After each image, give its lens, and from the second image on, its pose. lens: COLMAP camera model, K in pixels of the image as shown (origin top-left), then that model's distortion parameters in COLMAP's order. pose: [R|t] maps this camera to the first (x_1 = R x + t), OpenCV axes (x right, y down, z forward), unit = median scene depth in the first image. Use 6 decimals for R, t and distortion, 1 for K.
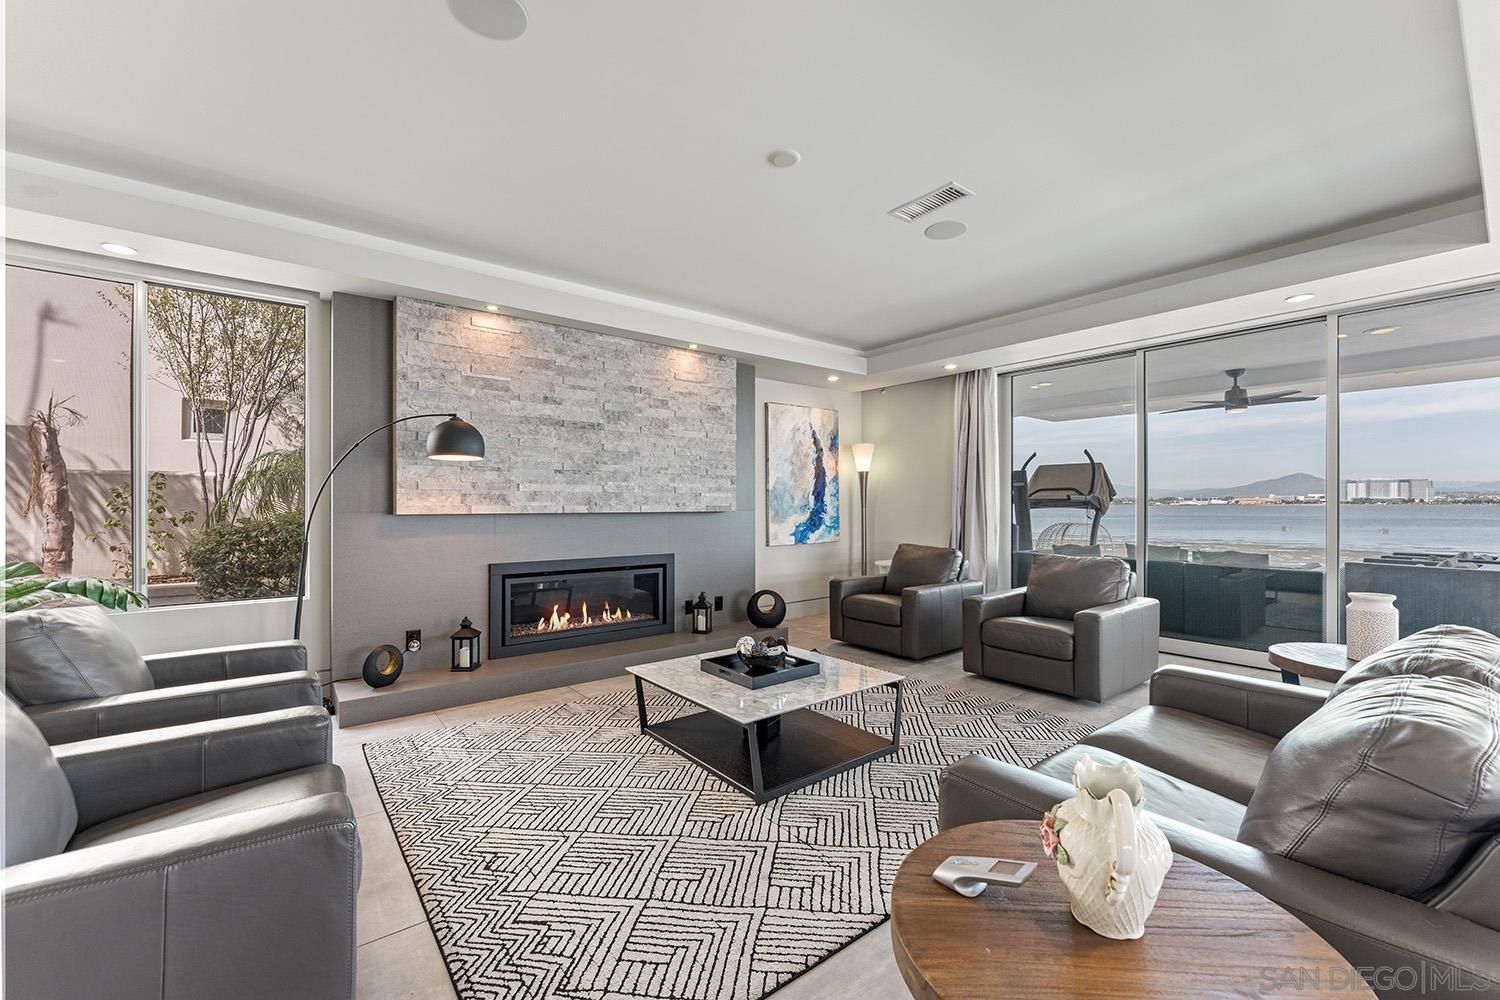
lens RADIAL K [[611.6, 0, 750.0], [0, 611.6, 500.0], [0, 0, 1]] dist [0.000983, -0.000013]
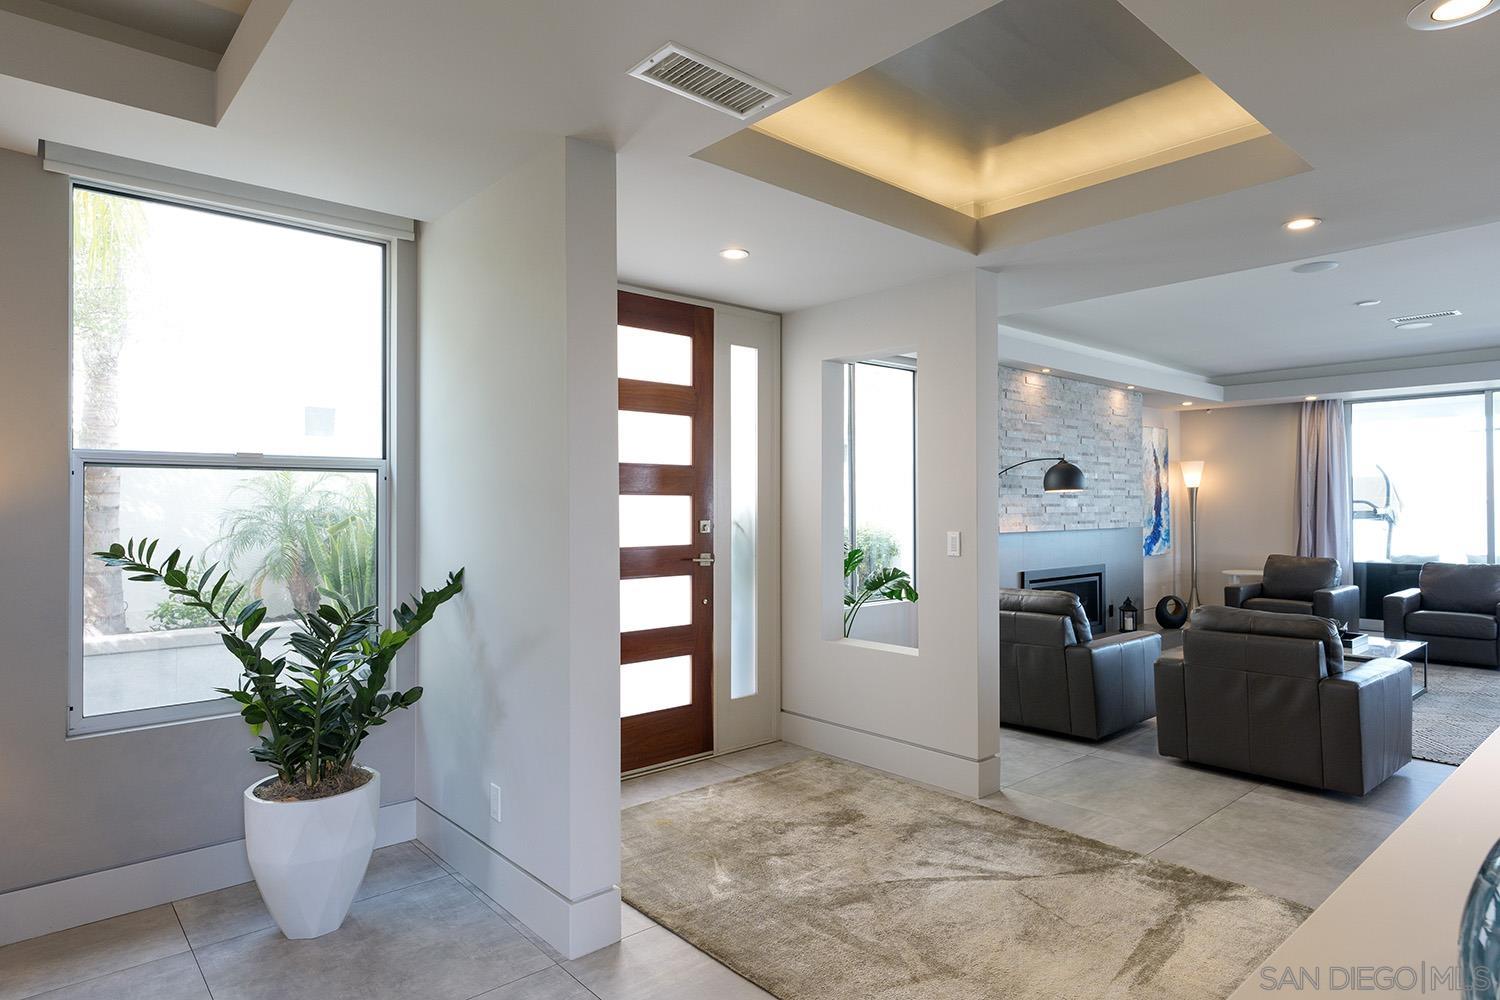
lens RADIAL K [[849.0, 0, 750.0], [0, 849.0, 500.0], [0, 0, 1]] dist [0.001543, 0.000119]
pose [[0.998382, -0.000965, 0.056849, -0.695094], [0.000853, 0.999998, 0.001990, -0.029285], [-0.056851, -0.001938, 0.998381, -0.445671]]
